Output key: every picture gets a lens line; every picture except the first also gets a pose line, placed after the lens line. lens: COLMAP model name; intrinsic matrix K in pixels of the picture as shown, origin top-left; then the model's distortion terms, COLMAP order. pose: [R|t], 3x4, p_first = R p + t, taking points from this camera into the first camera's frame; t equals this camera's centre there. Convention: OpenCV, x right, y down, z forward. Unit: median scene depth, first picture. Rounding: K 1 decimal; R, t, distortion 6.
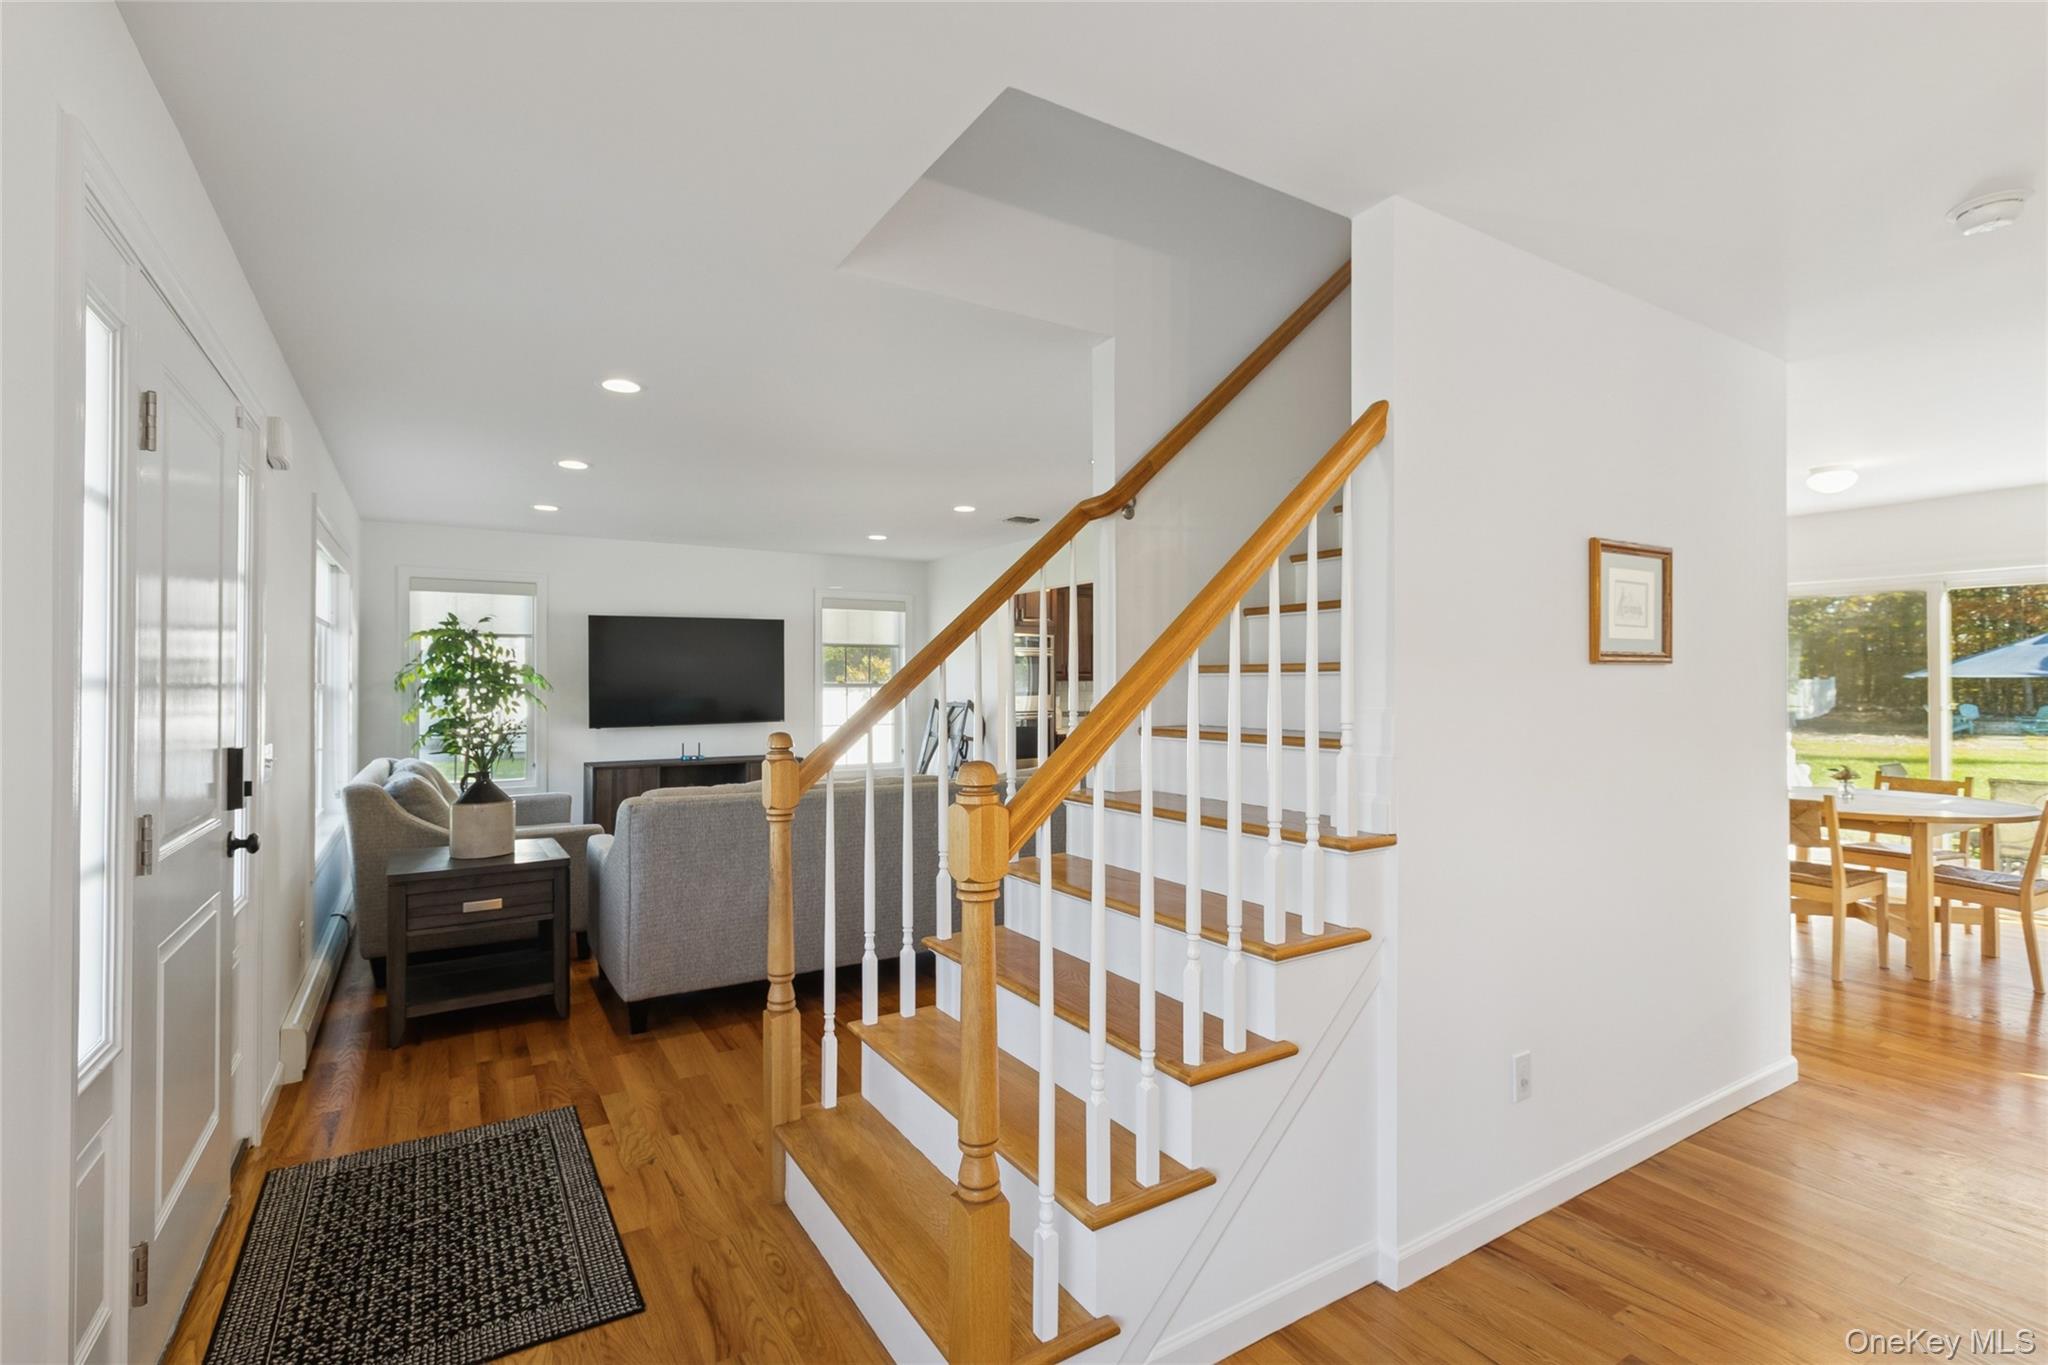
lens RADIAL K [[949.6, 0, 1033.8], [0, 949.6, 683.2], [0, 0, 1]] dist [-0.001271, 0.002256]
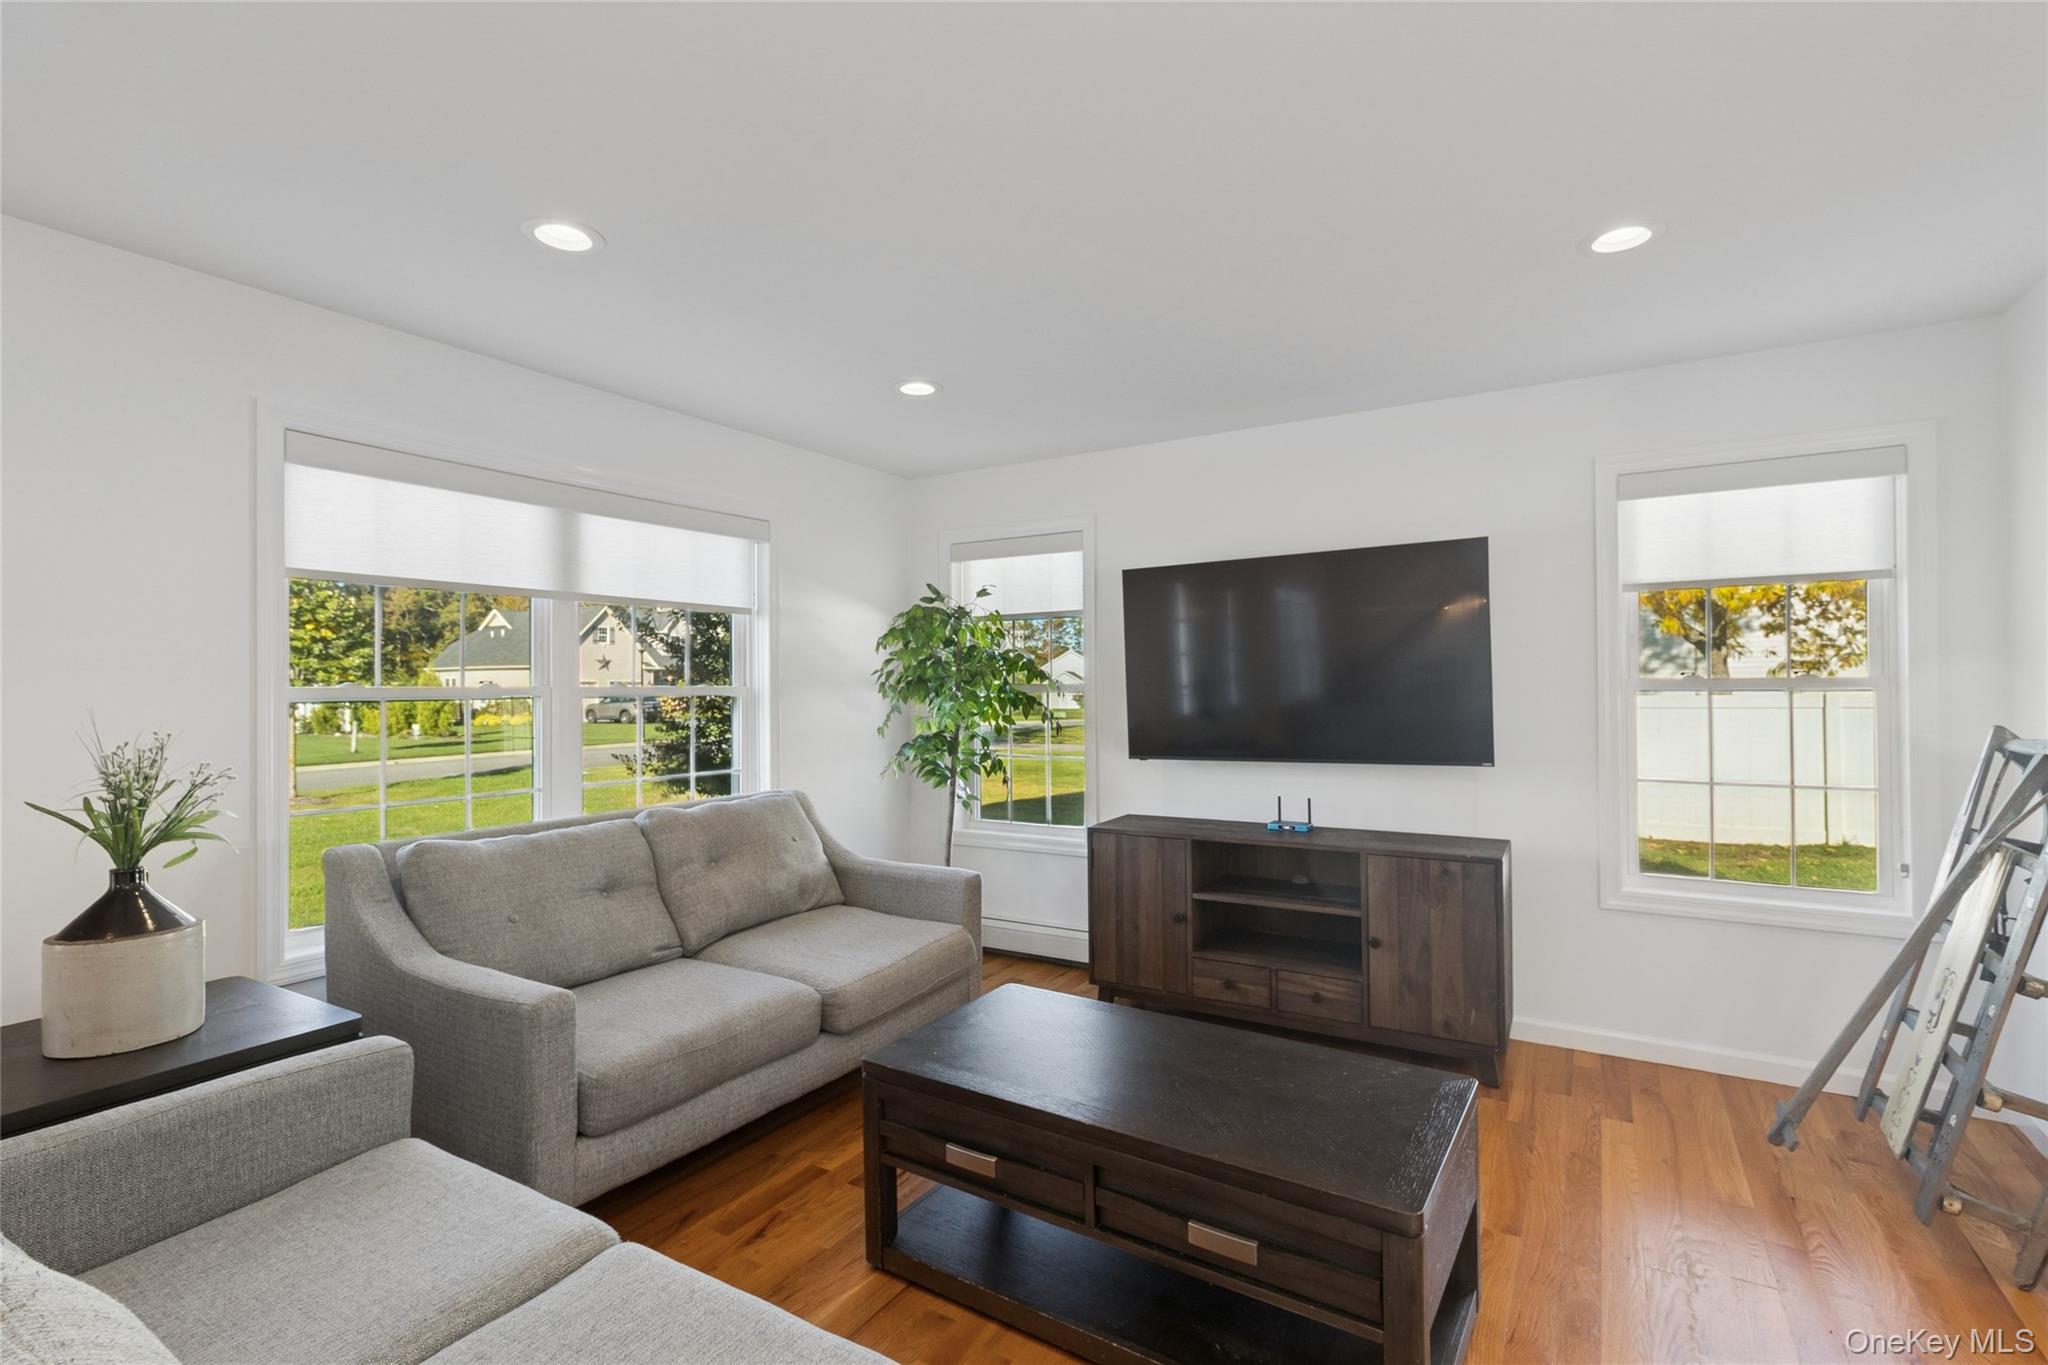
lens RADIAL K [[949.6, 0, 1041.8], [0, 949.6, 678.0], [0, 0, 1]] dist [-0.001271, 0.002256]
pose [[0.445086, -0.010638, -0.895425, 0.048914], [0.007591, 0.999938, -0.008107, 0.001240], [0.895456, -0.003189, 0.445139, 0.756708]]
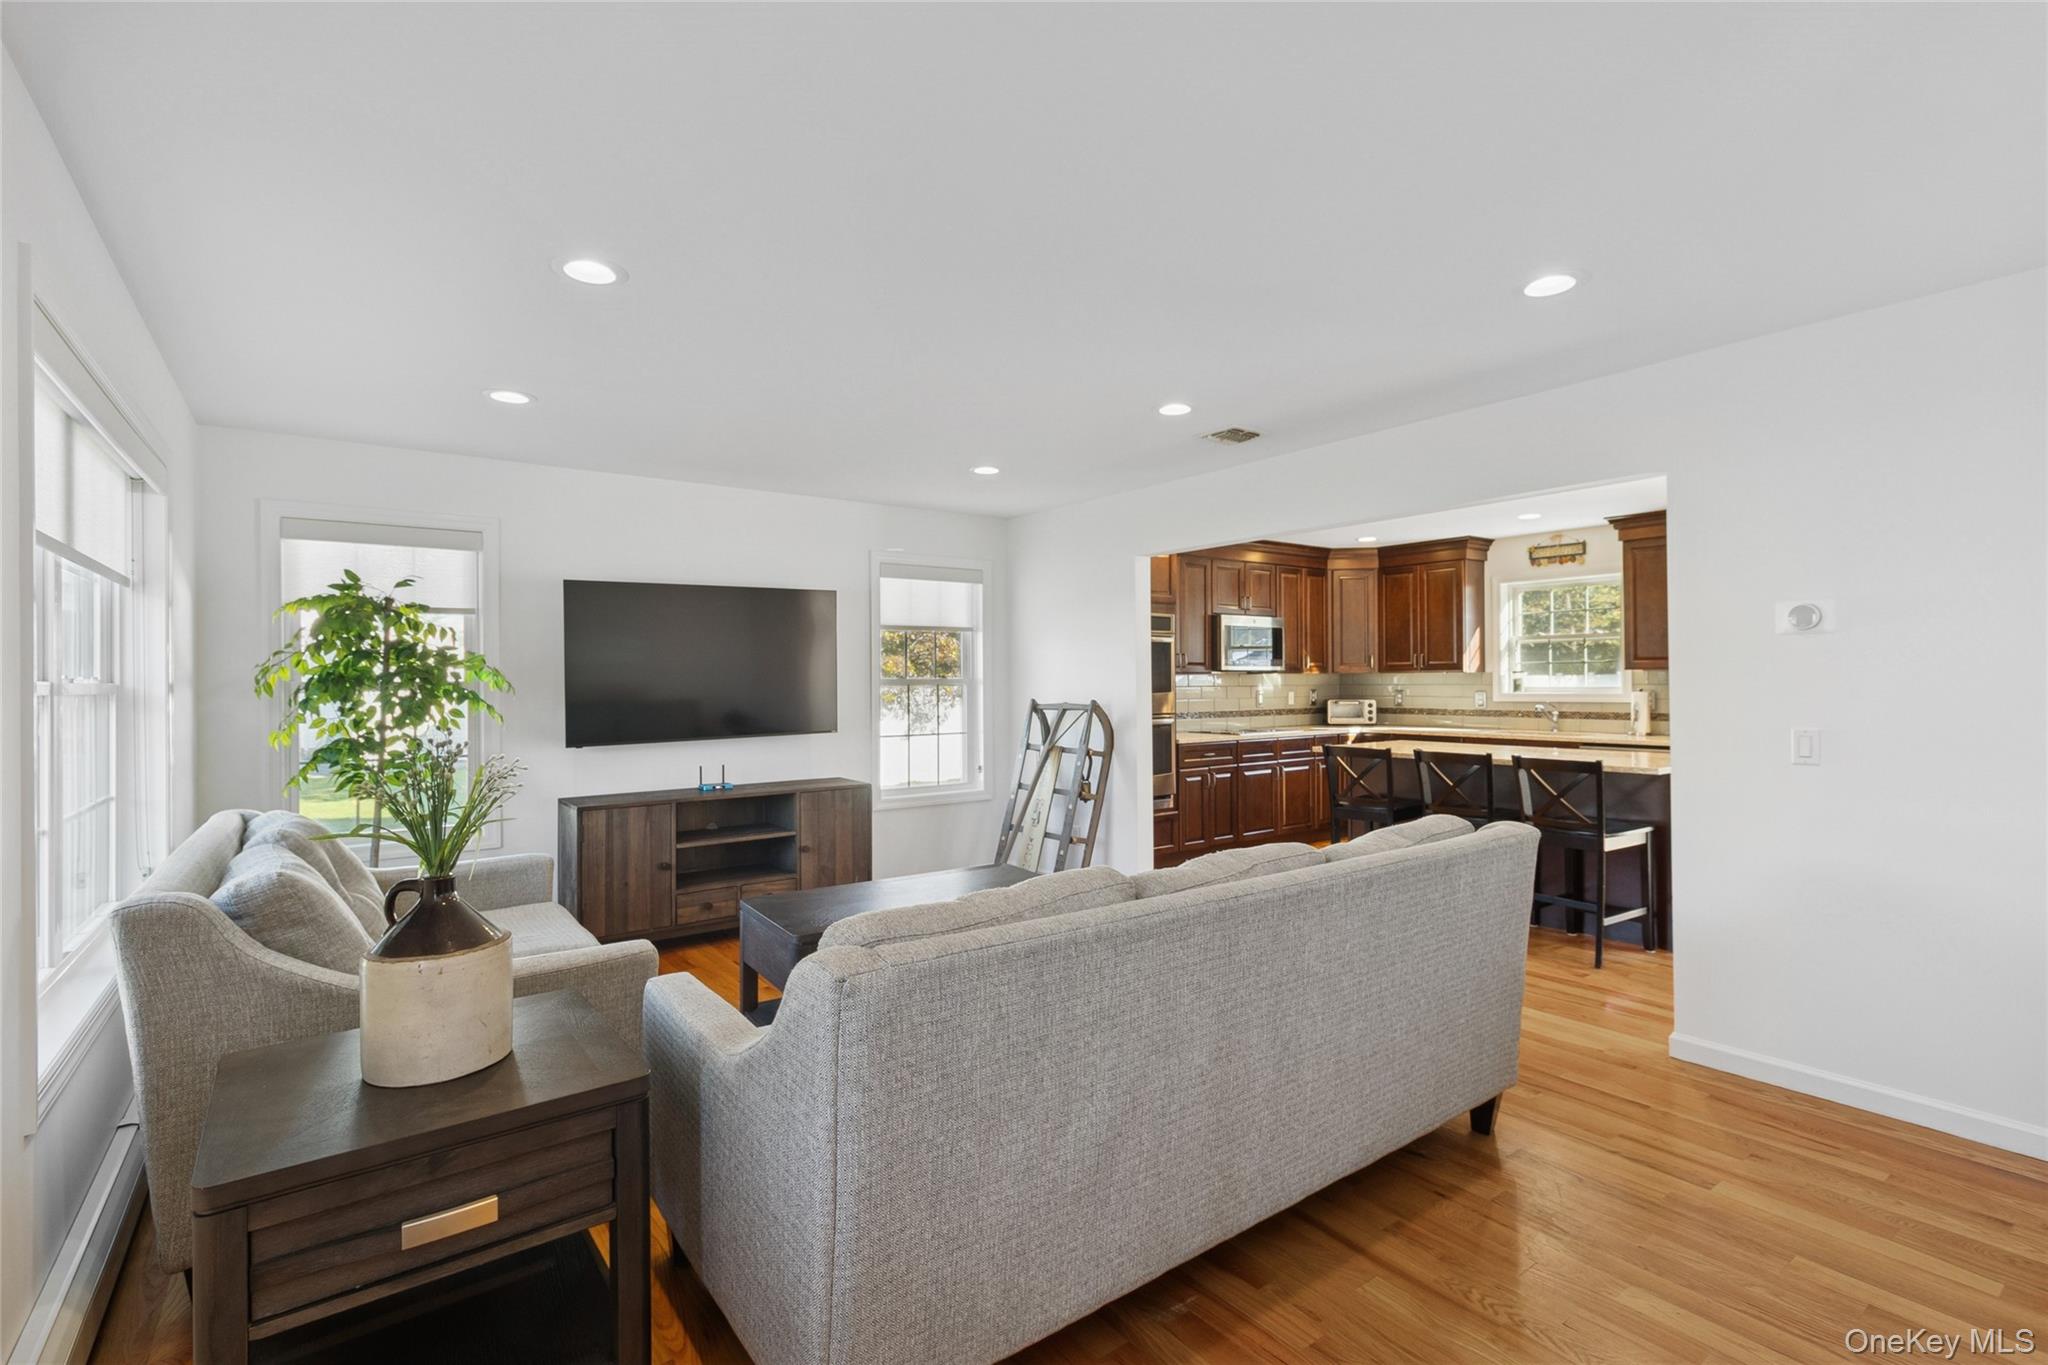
lens RADIAL K [[949.6, 0, 1034.7], [0, 949.6, 683.4], [0, 0, 1]] dist [-0.001271, 0.002256]
pose [[0.996801, -0.007469, 0.079573, -0.210243], [0.007153, 0.999965, 0.004256, 0.001543], [-0.079602, -0.003673, 0.996820, 0.334201]]
